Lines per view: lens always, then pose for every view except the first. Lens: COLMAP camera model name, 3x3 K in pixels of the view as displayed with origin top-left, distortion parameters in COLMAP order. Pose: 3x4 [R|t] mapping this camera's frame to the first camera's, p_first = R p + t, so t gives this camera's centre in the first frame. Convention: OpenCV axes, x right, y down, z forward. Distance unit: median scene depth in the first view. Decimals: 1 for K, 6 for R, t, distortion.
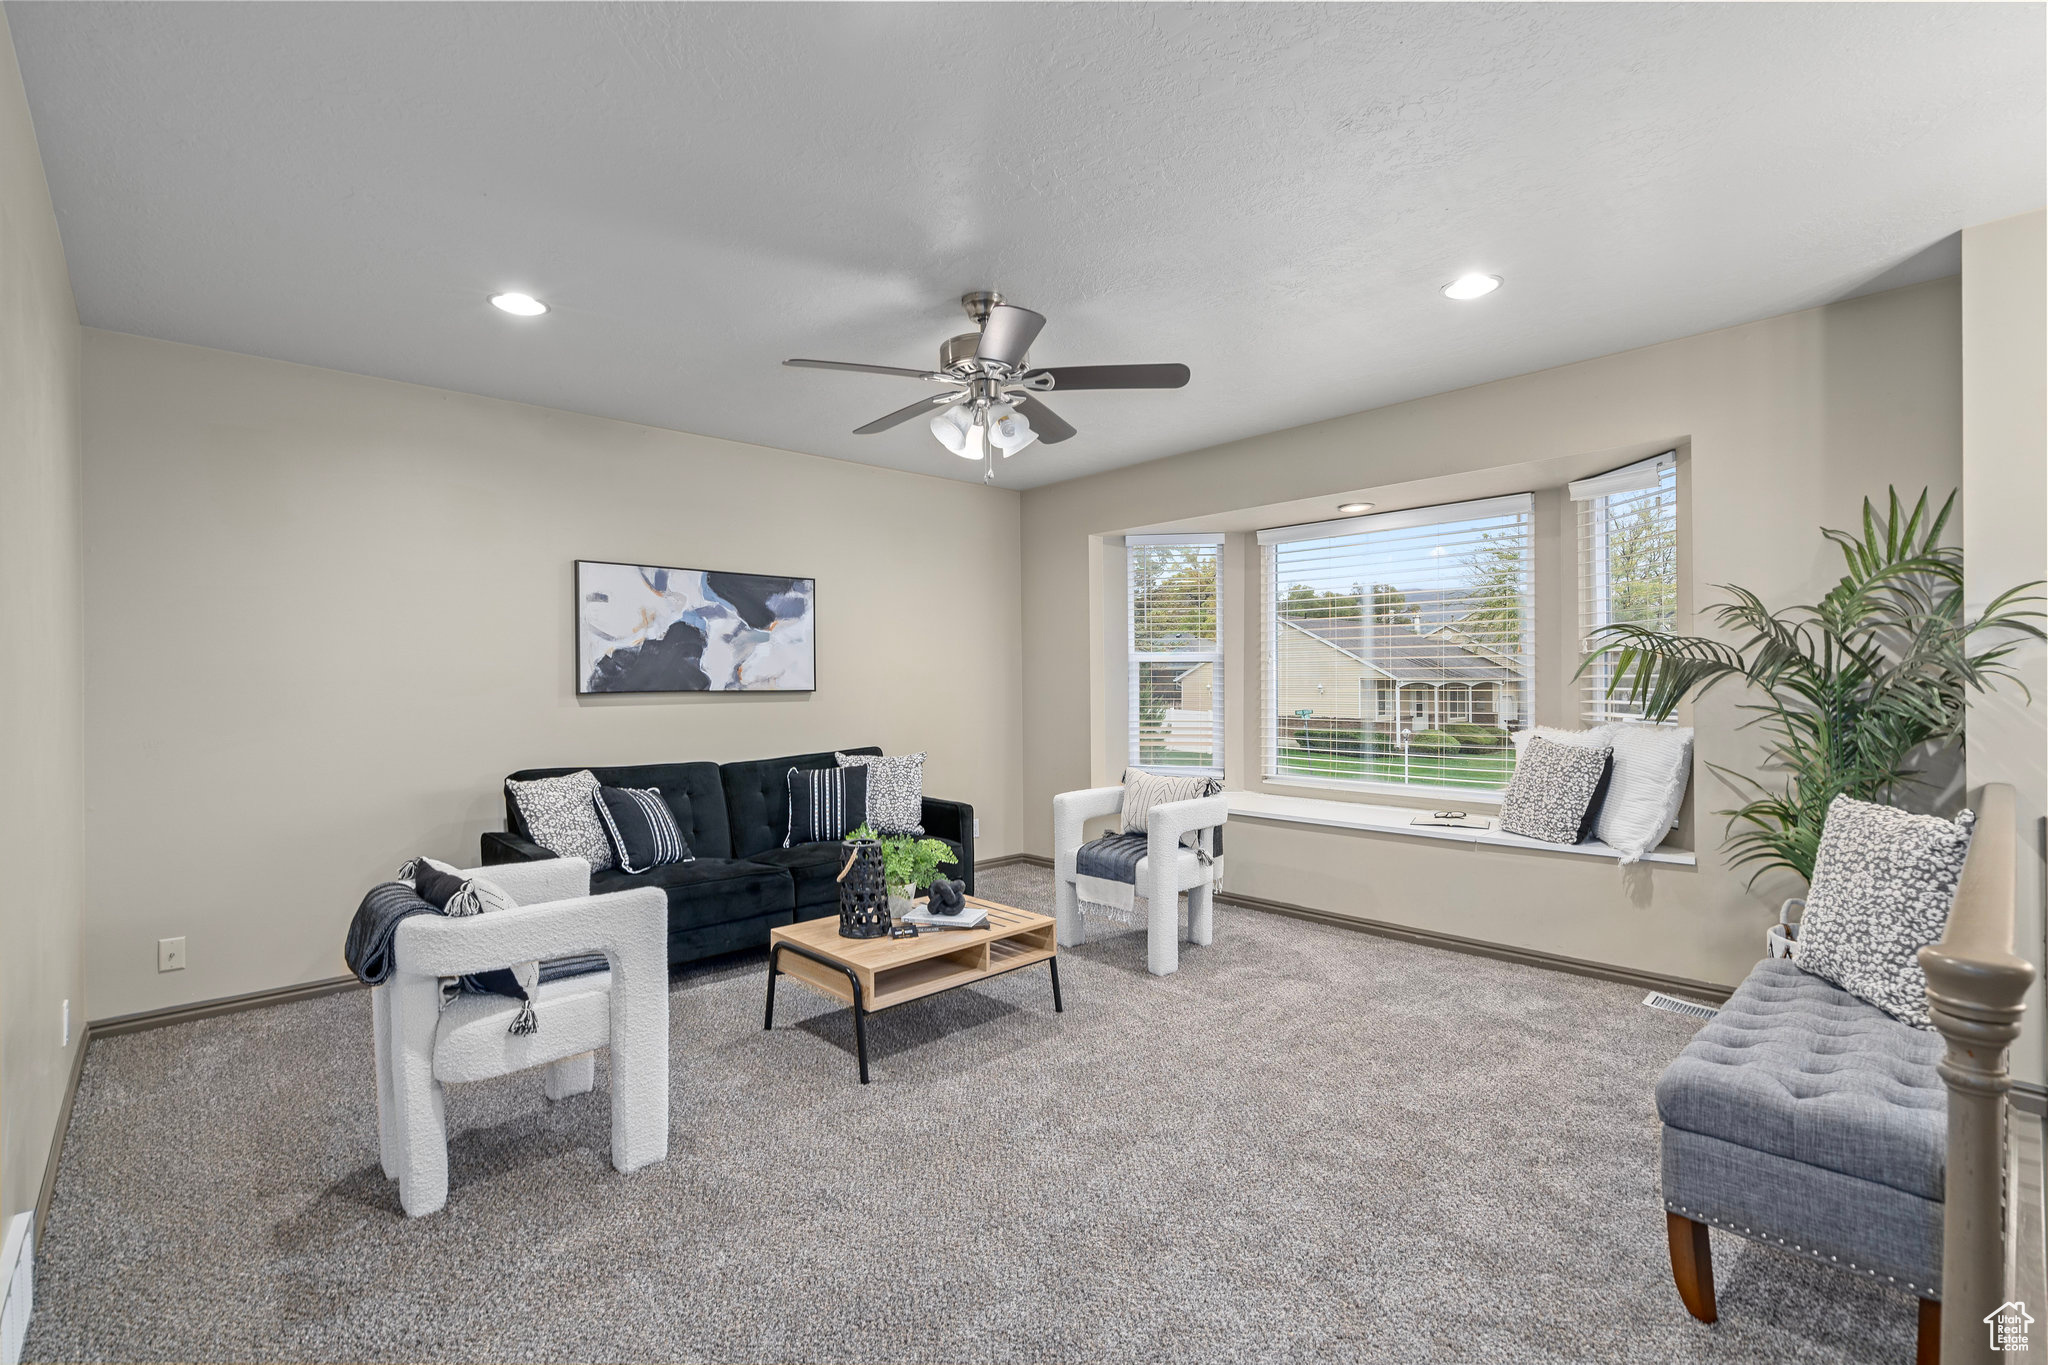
lens RADIAL K [[930.4, 0, 1012.6], [0, 930.4, 681.5], [0, 0, 1]] dist [-0.006651, 0.005041]
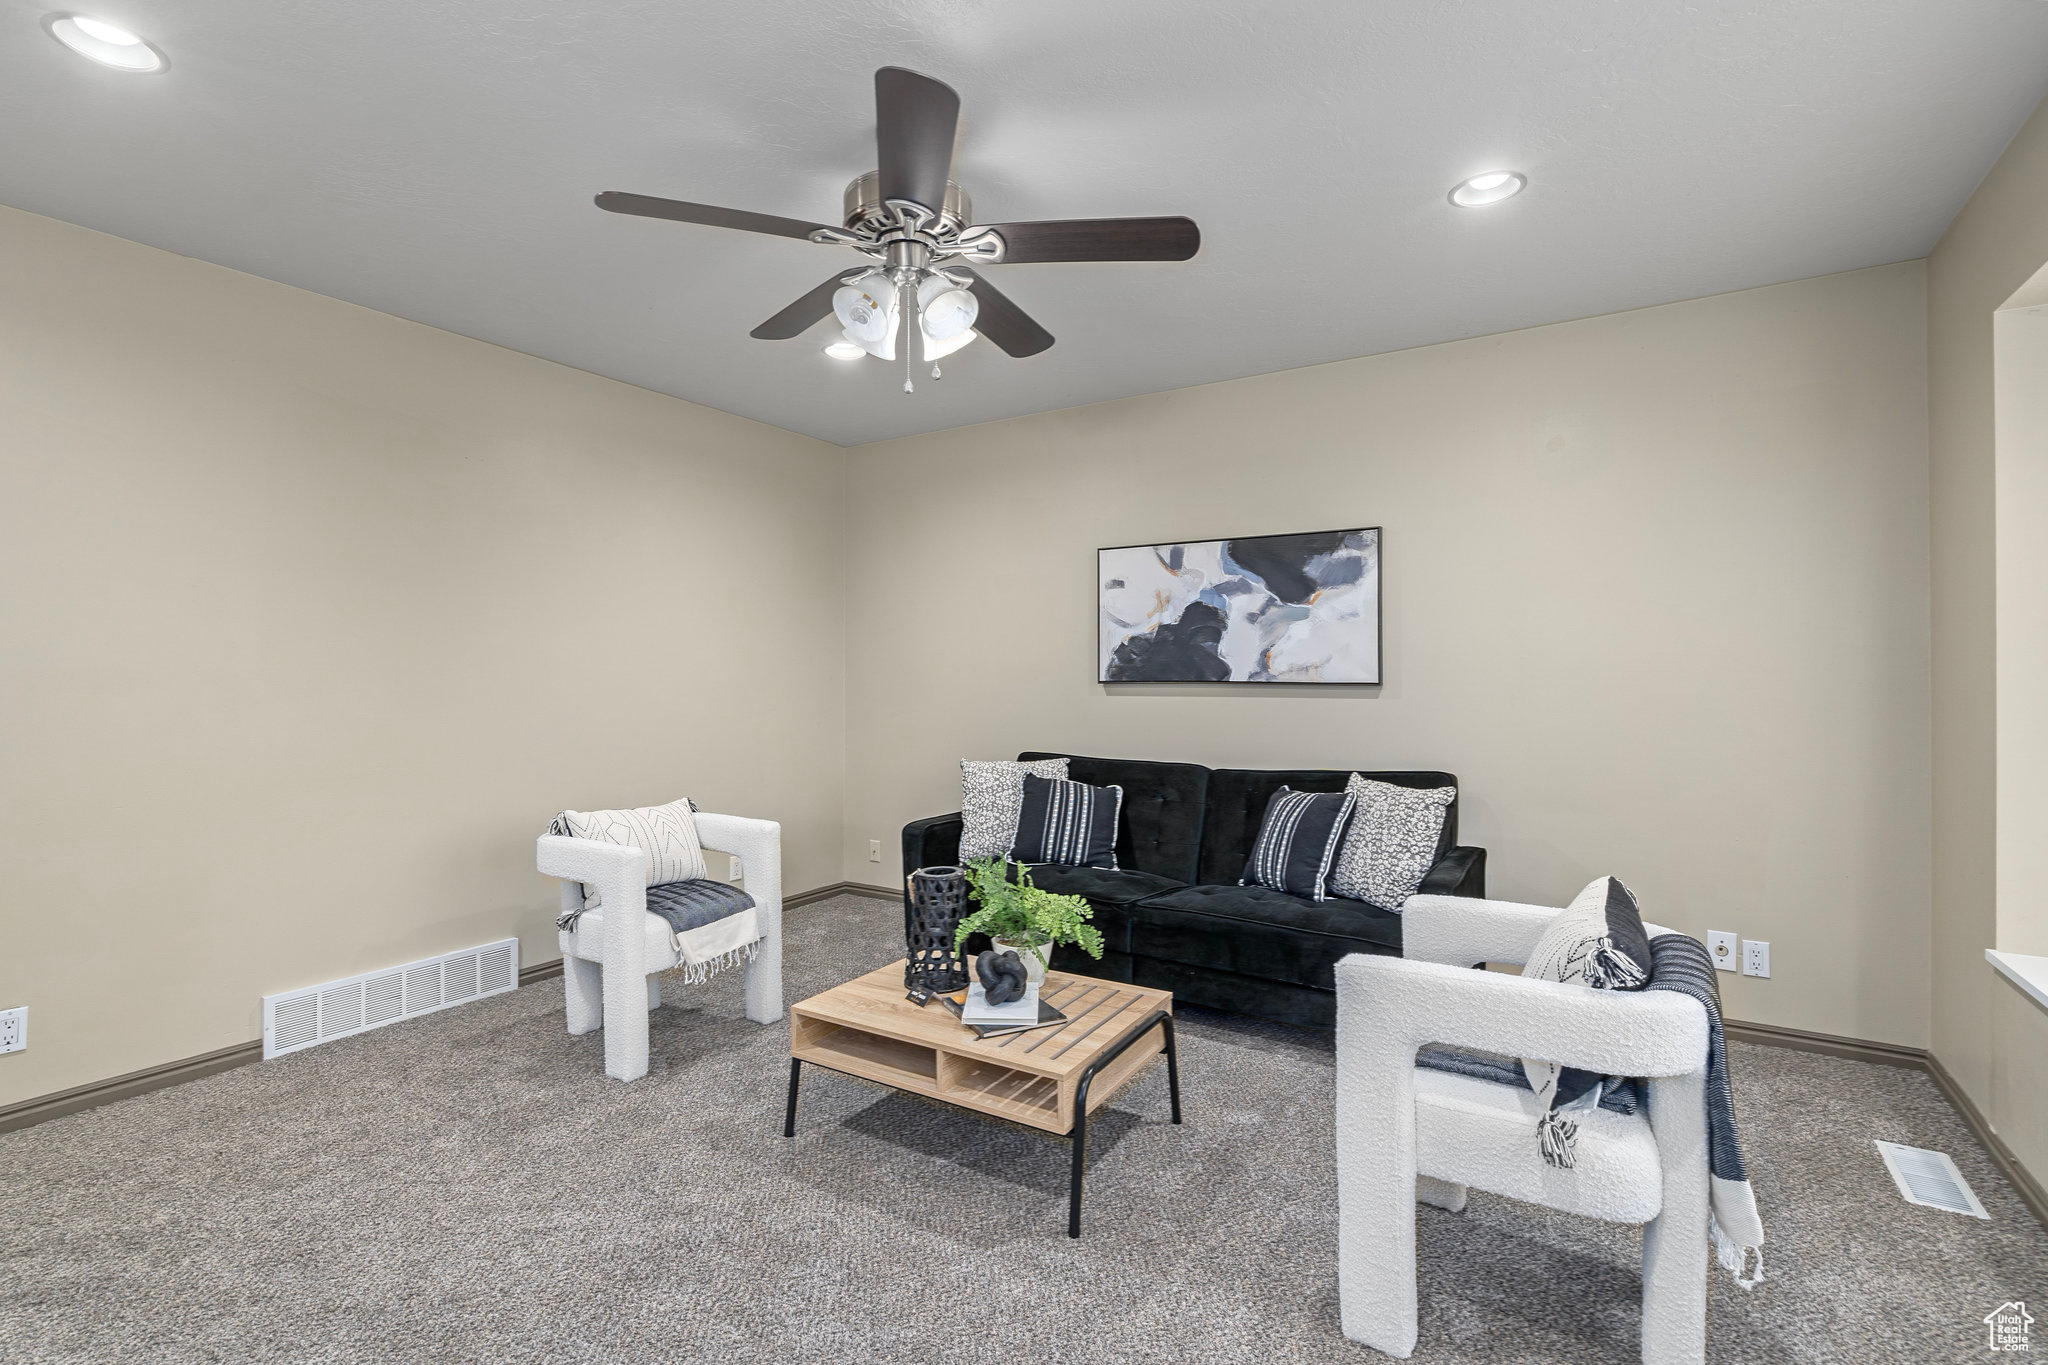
lens RADIAL K [[947.6, 0, 1010.2], [0, 947.6, 670.9], [0, 0, 1]] dist [-0.000593, 0.000954]
pose [[0.252331, 0.006939, -0.967616, 0.464101], [-0.001083, 0.999976, 0.006888, -0.005454], [0.967640, -0.000690, 0.252333, 0.605215]]
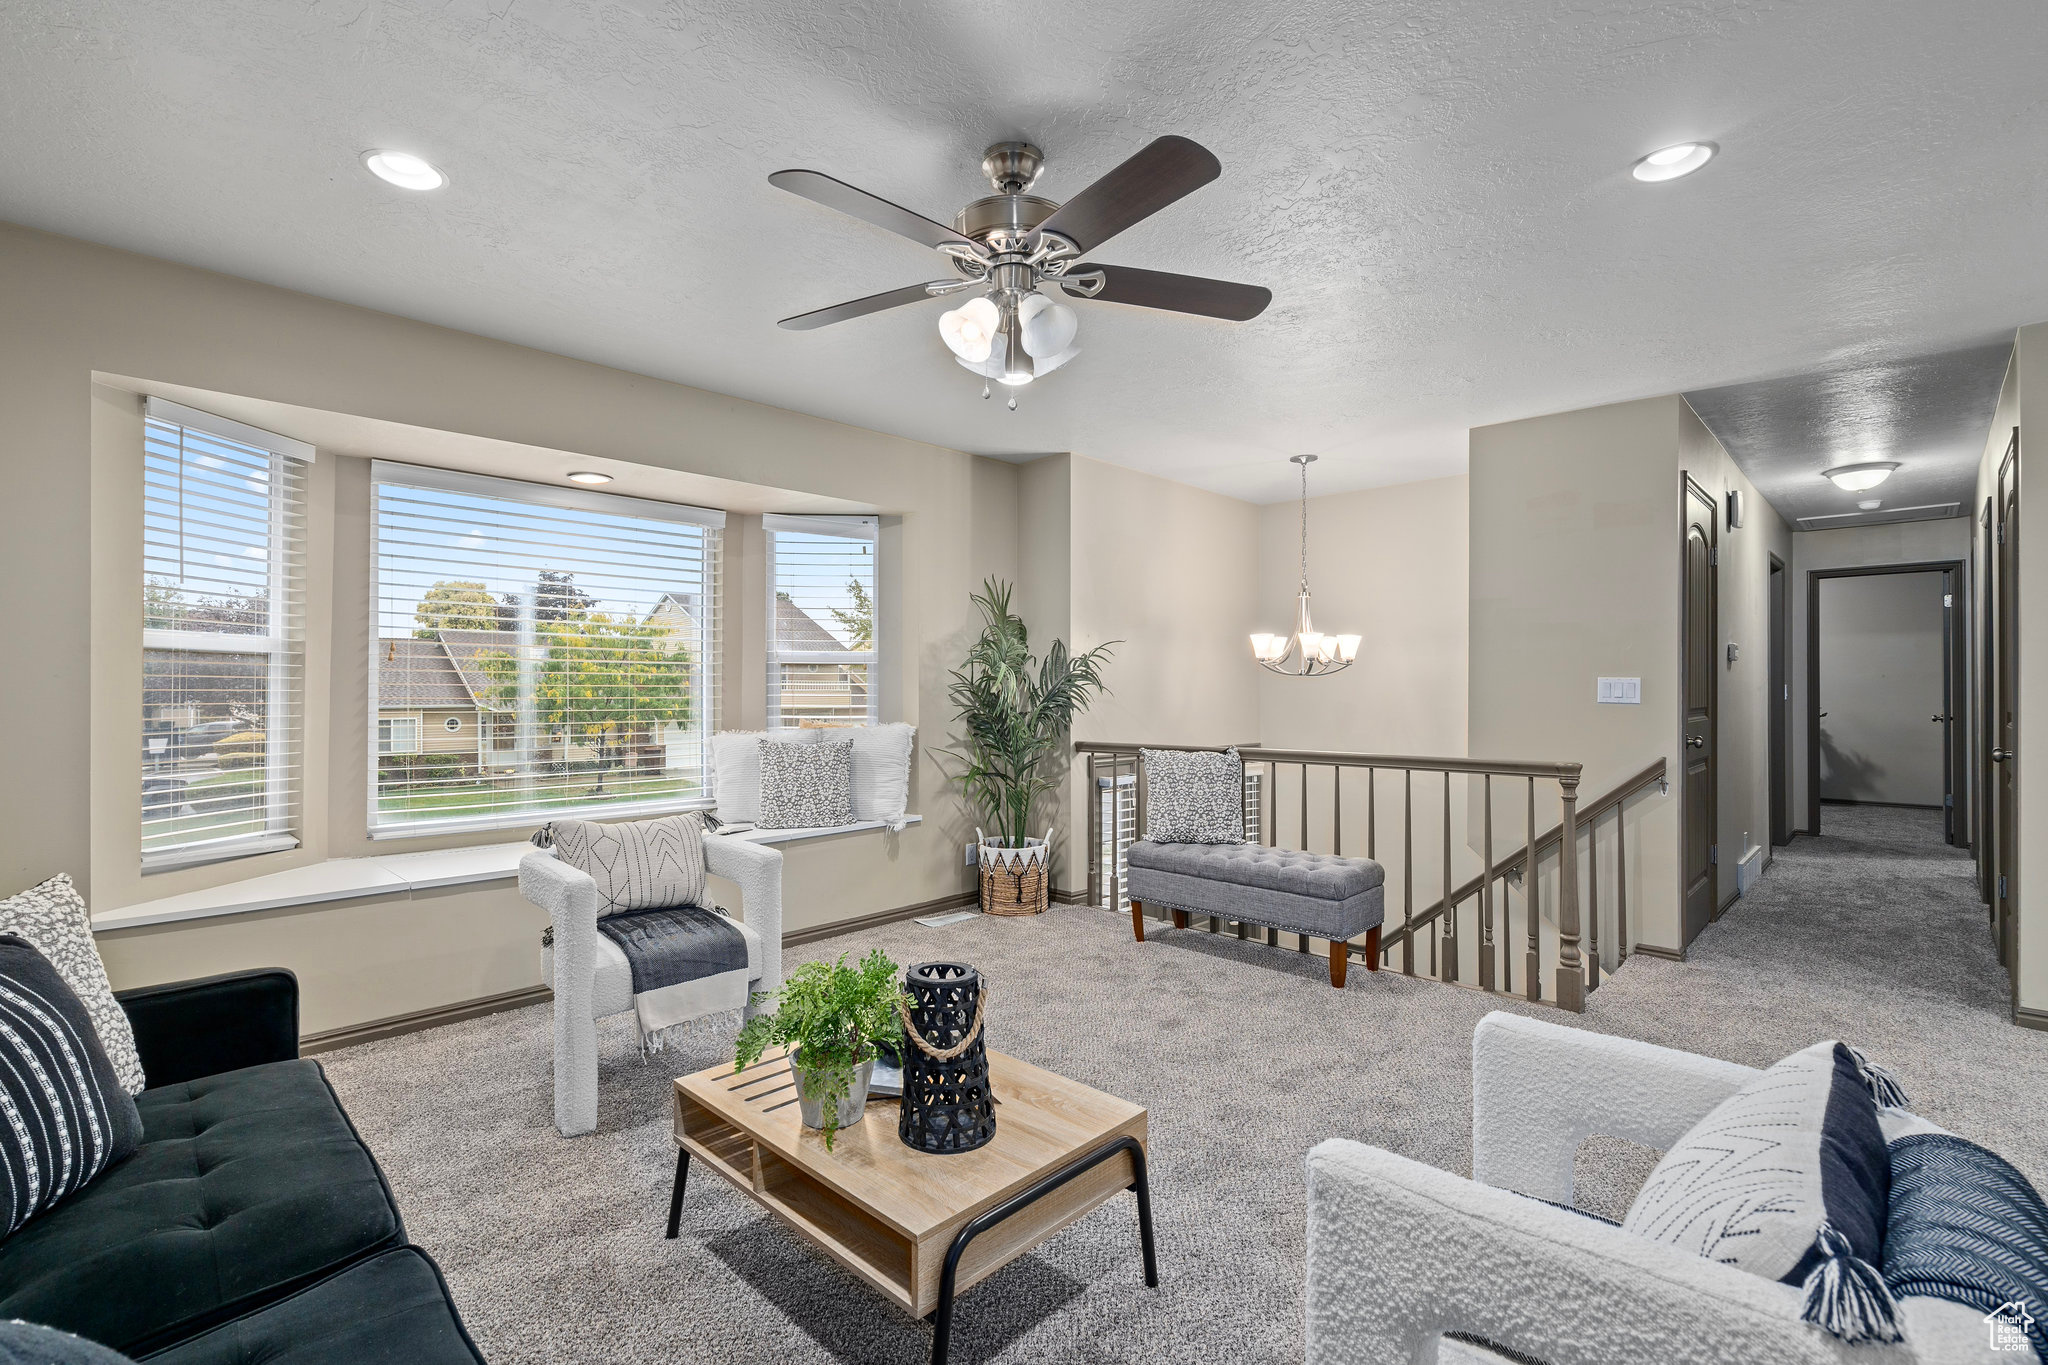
lens RADIAL K [[930.4, 0, 1012.6], [0, 930.4, 681.5], [0, 0, 1]] dist [-0.006651, 0.005041]
pose [[-0.059272, 0.012840, 0.998159, -0.503437], [-0.000070, 0.999917, -0.012867, 0.004417], [-0.998242, -0.000833, -0.059267, 0.710823]]
